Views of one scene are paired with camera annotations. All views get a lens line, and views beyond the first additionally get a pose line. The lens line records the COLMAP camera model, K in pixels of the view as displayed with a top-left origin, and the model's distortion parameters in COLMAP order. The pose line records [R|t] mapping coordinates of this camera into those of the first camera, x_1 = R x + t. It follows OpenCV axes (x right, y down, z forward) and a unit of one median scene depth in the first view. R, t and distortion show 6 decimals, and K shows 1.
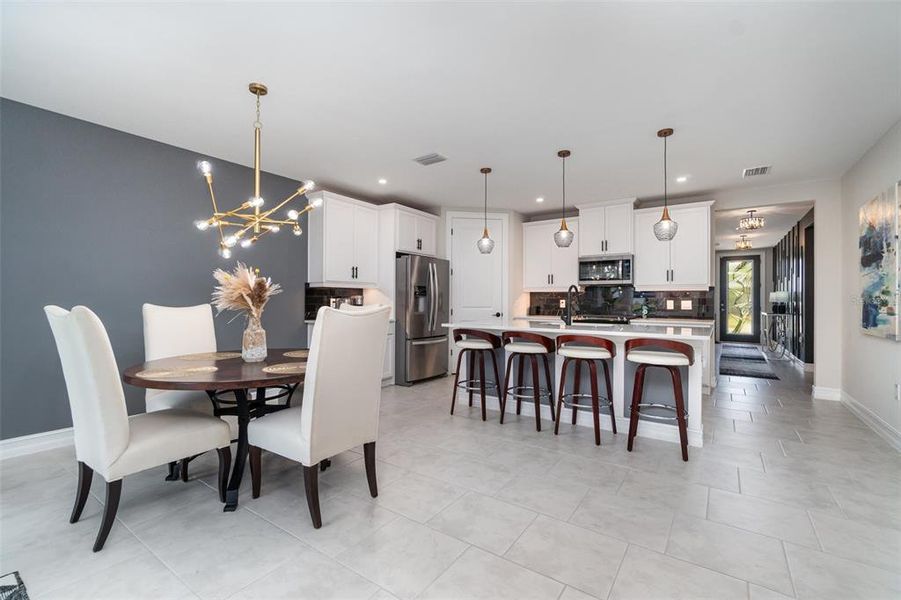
lens RADIAL K [[392.3, 0, 447.4], [0, 392.3, 297.8], [0, 0, 1]] dist [-0.000590, -0.000219]
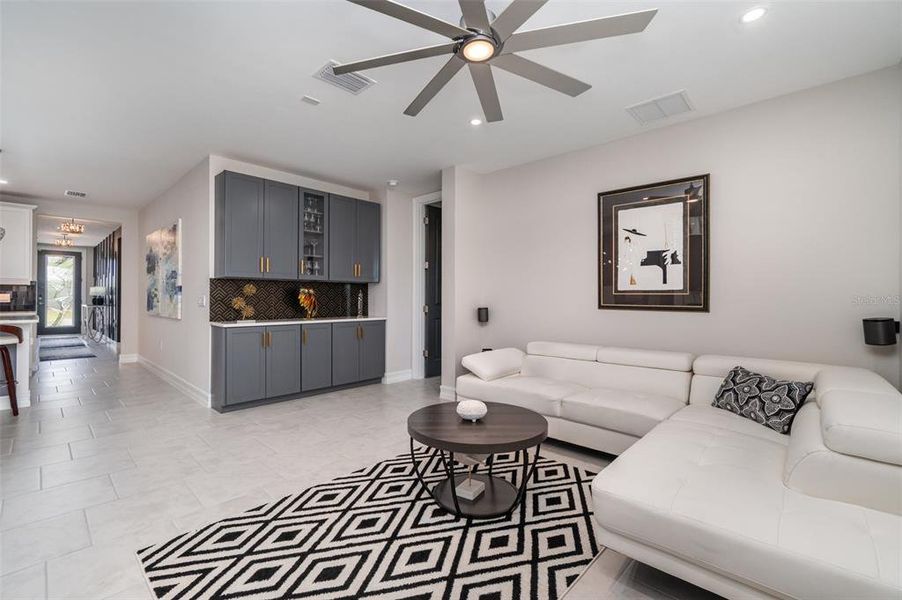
lens RADIAL K [[392.8, 0, 447.9], [0, 392.8, 297.8], [0, 0, 1]] dist [-0.000590, -0.000219]
pose [[0.148002, -0.003689, 0.988980, -0.193427], [-0.011297, 0.999921, 0.005421, -0.000431], [-0.988923, -0.011975, 0.147949, -0.251337]]
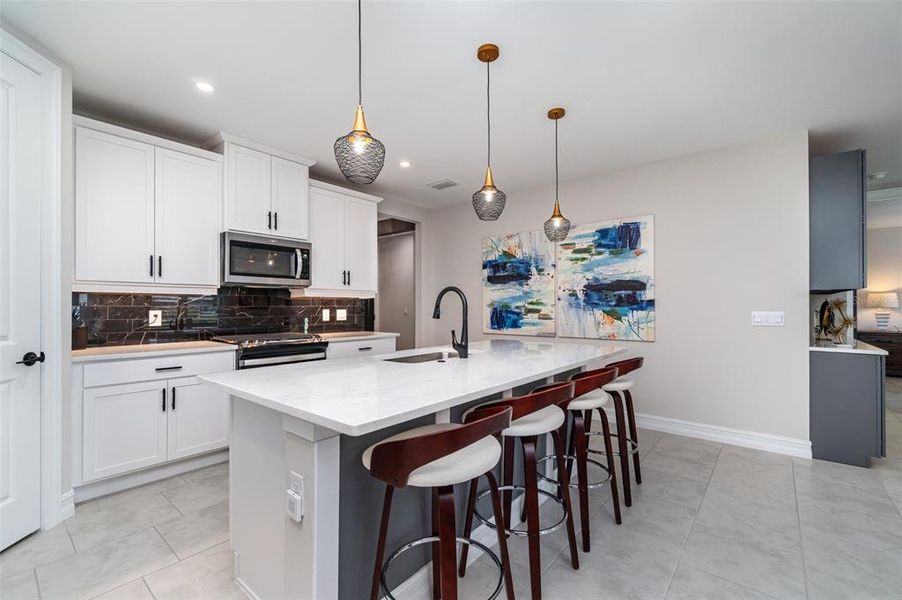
lens RADIAL K [[393.0, 0, 451.0], [0, 393.0, 300.0], [0, 0, 1]] dist [0.000078, 0.000073]
pose [[0.082285, 0.011313, 0.996545, -0.148812], [-0.005919, 0.999923, -0.010862, -0.003925], [-0.996591, -0.005004, 0.082345, 0.550646]]
